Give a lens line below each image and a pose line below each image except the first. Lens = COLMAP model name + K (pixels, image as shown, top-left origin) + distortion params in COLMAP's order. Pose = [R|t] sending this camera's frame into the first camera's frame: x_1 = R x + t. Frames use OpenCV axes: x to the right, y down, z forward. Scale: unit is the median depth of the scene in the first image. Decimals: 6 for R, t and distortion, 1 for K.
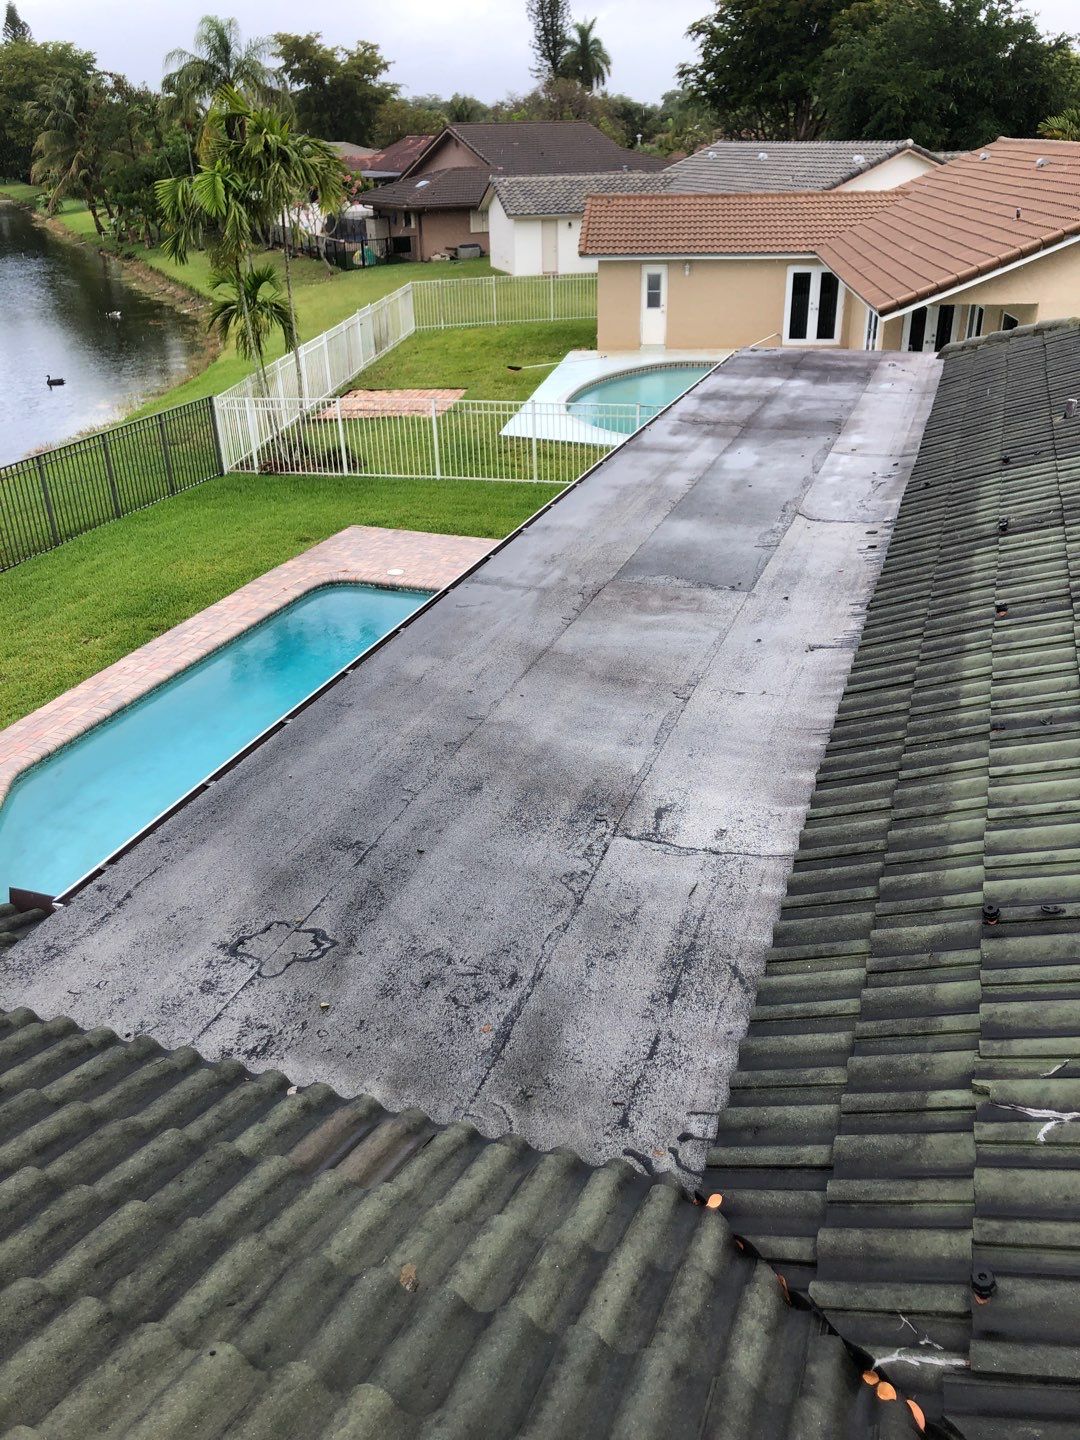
lens RADIAL K [[1166.9, 0, 560.4], [0, 1166.9, 688.5], [0, 0, 1]] dist [0.027025, -0.024063]
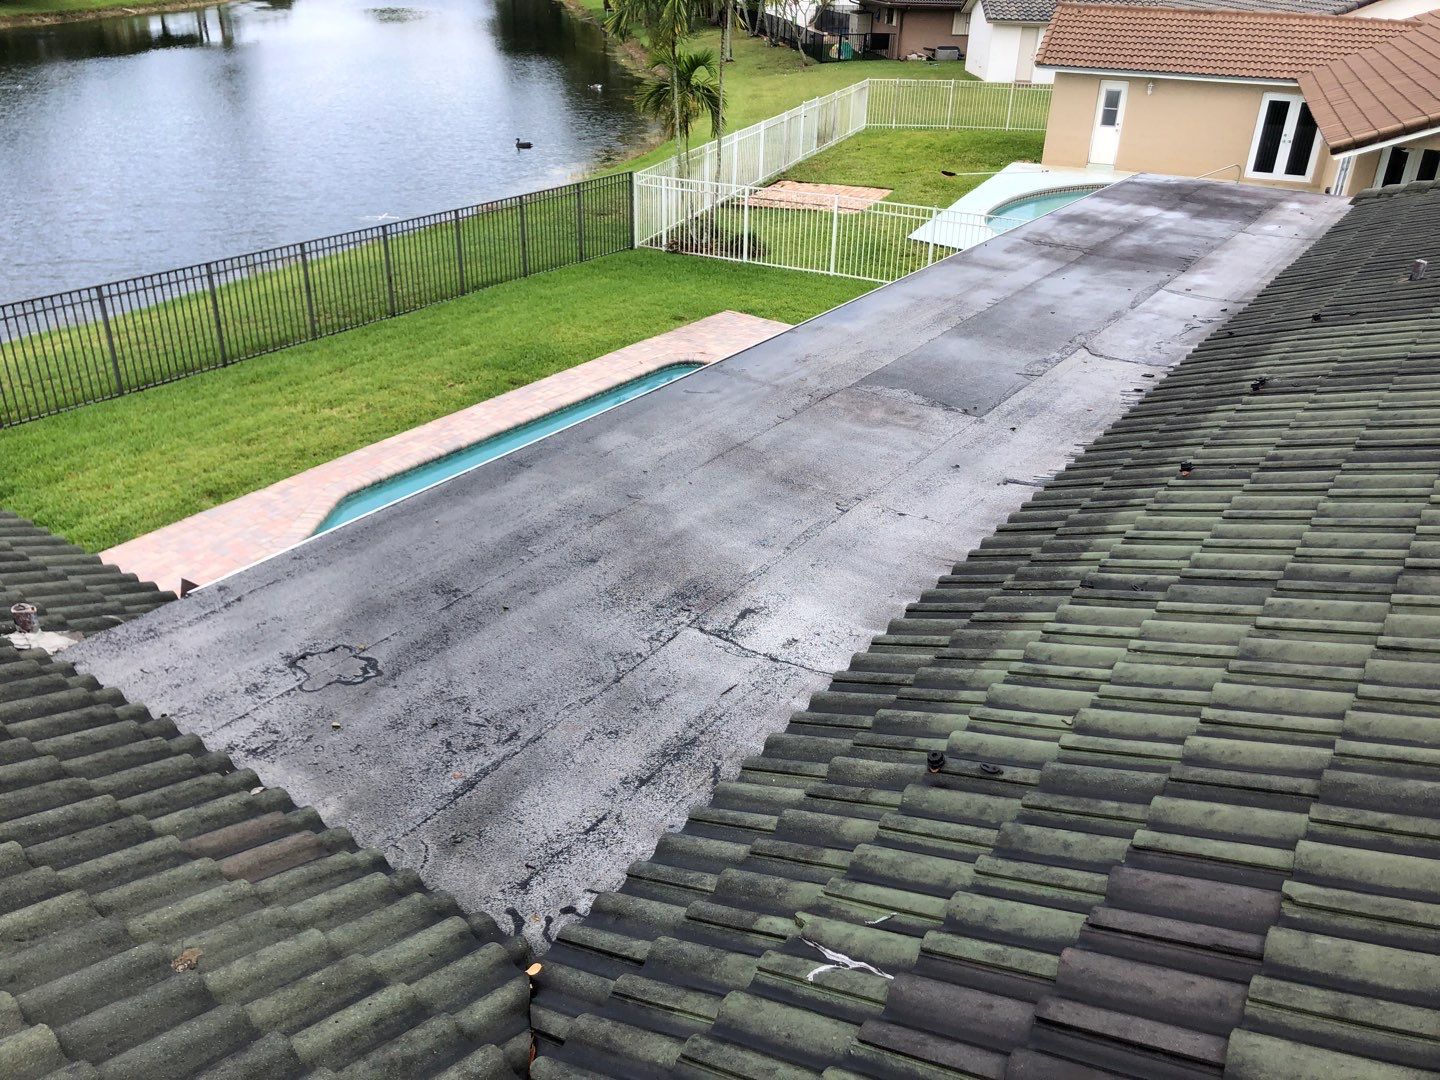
lens RADIAL K [[1166.9, 0, 741.7], [0, 1166.9, 503.2], [0, 0, 1]] dist [0.027025, -0.024063]
pose [[0.965790, 0.155836, -0.207279, 0.102217], [-0.153156, 0.987776, 0.029015, -0.005767], [0.209267, 0.003724, 0.977851, 0.006143]]
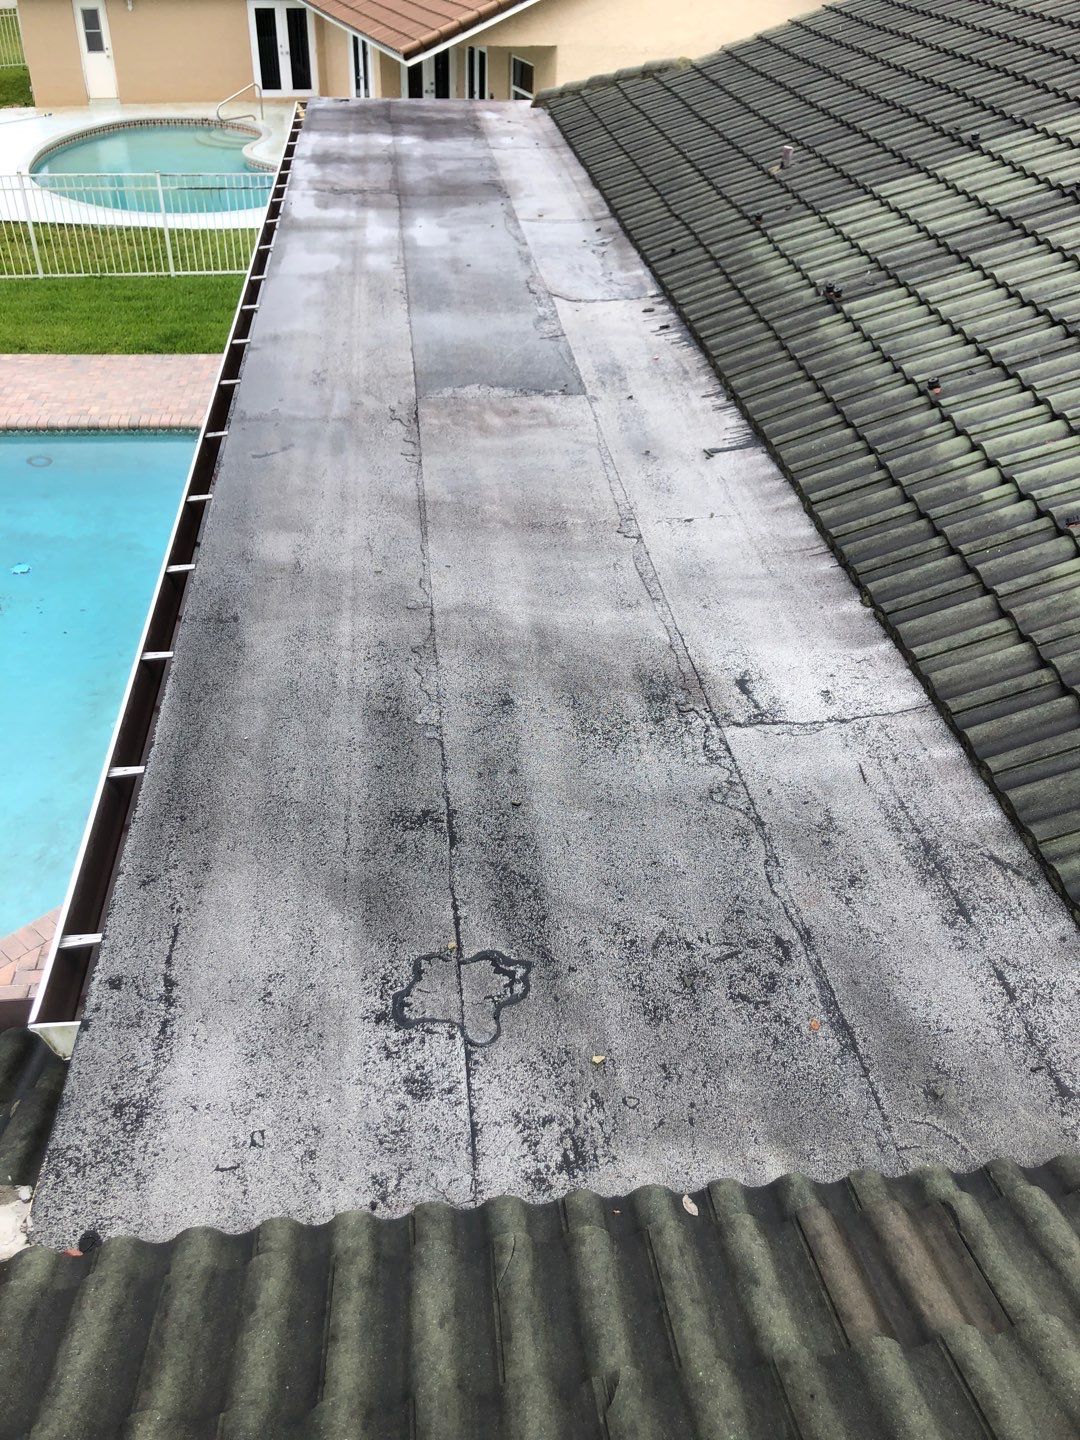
lens RADIAL K [[1166.9, 0, 553.0], [0, 1166.9, 698.2], [0, 0, 1]] dist [0.027025, -0.024063]
pose [[0.898546, -0.212130, 0.384207, -0.132558], [0.137314, 0.967362, 0.212969, -0.029860], [-0.416844, -0.138605, 0.898348, 0.114543]]
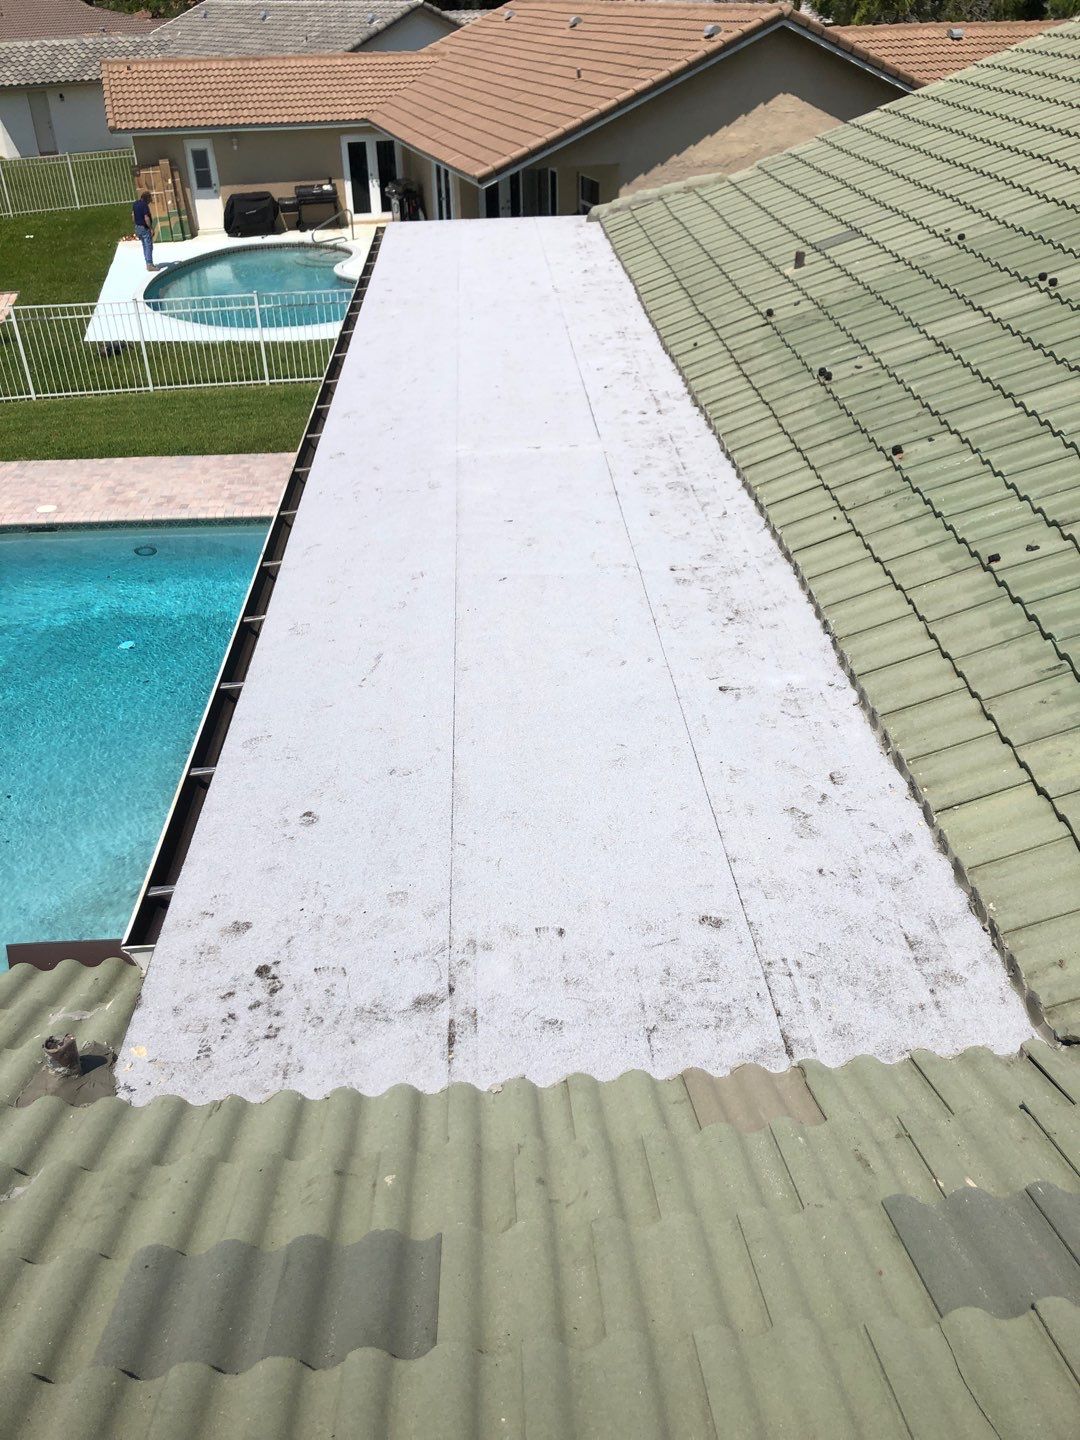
lens RADIAL K [[1166.9, 0, 555.1], [0, 1166.9, 687.4], [0, 0, 1]] dist [0.027025, -0.024063]
pose [[0.923352, -0.194756, 0.330896, -0.133304], [0.163181, 0.979154, 0.120952, -0.016553], [-0.347554, -0.057685, 0.935884, 0.043291]]
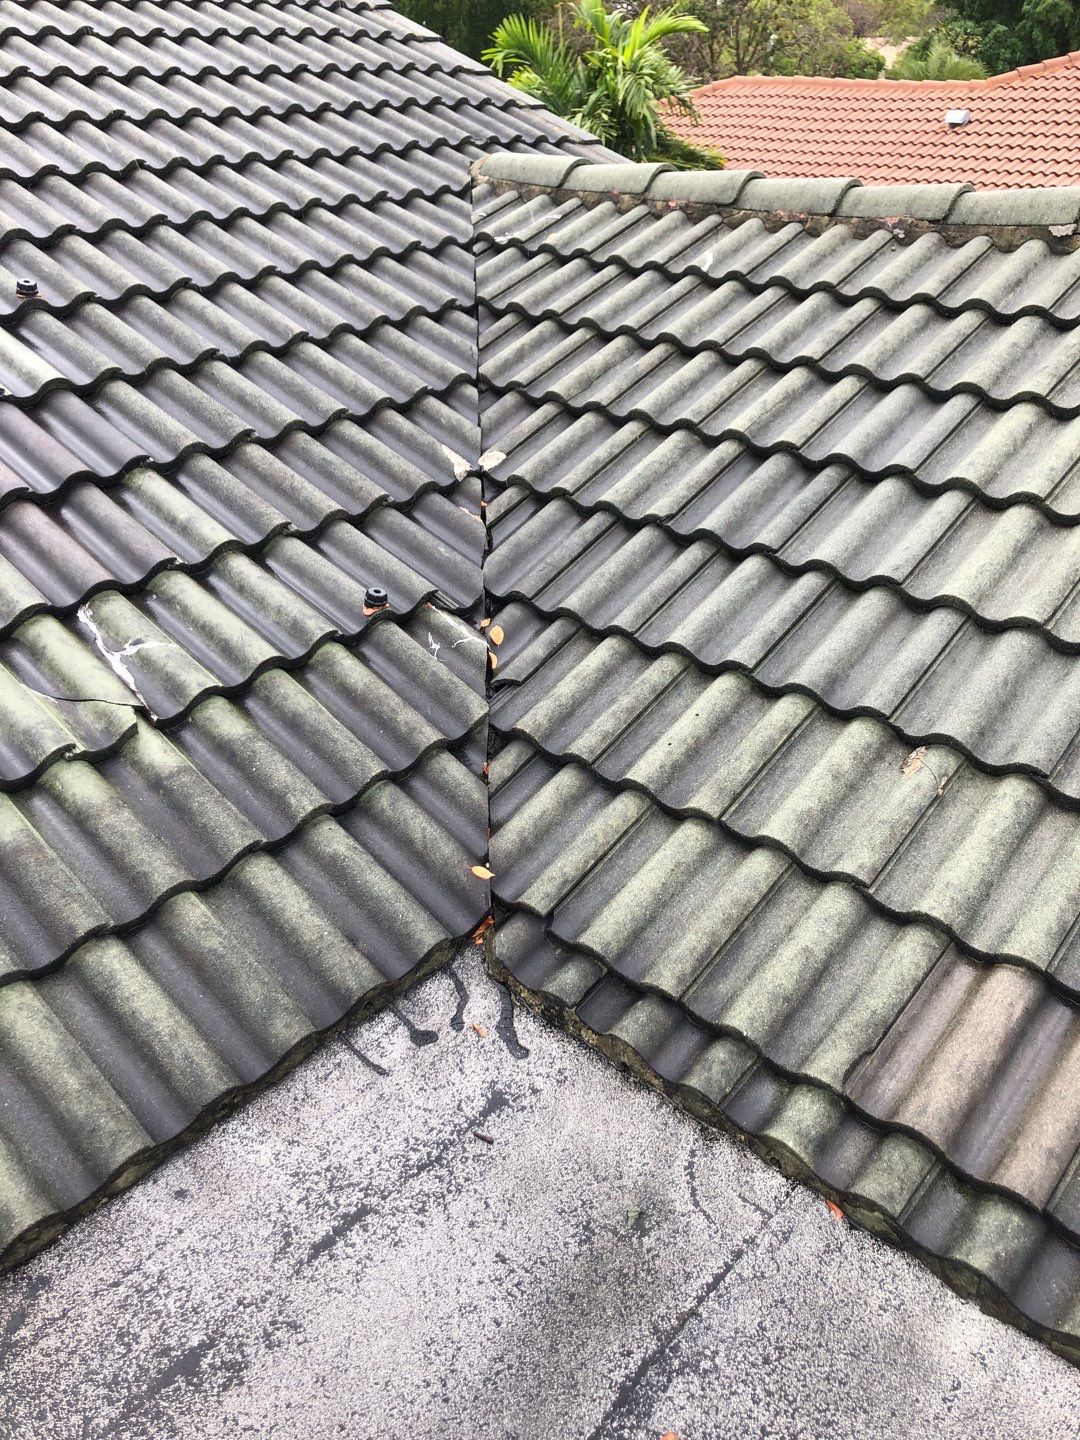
lens RADIAL K [[1166.9, 0, 546.6], [0, 1166.9, 720.8], [0, 0, 1]] dist [0.027025, -0.024063]
pose [[-0.921303, -0.169618, 0.349901, -0.034059], [0.185196, 0.599830, 0.778400, -0.044056], [-0.341912, 0.781943, -0.521212, 0.289838]]
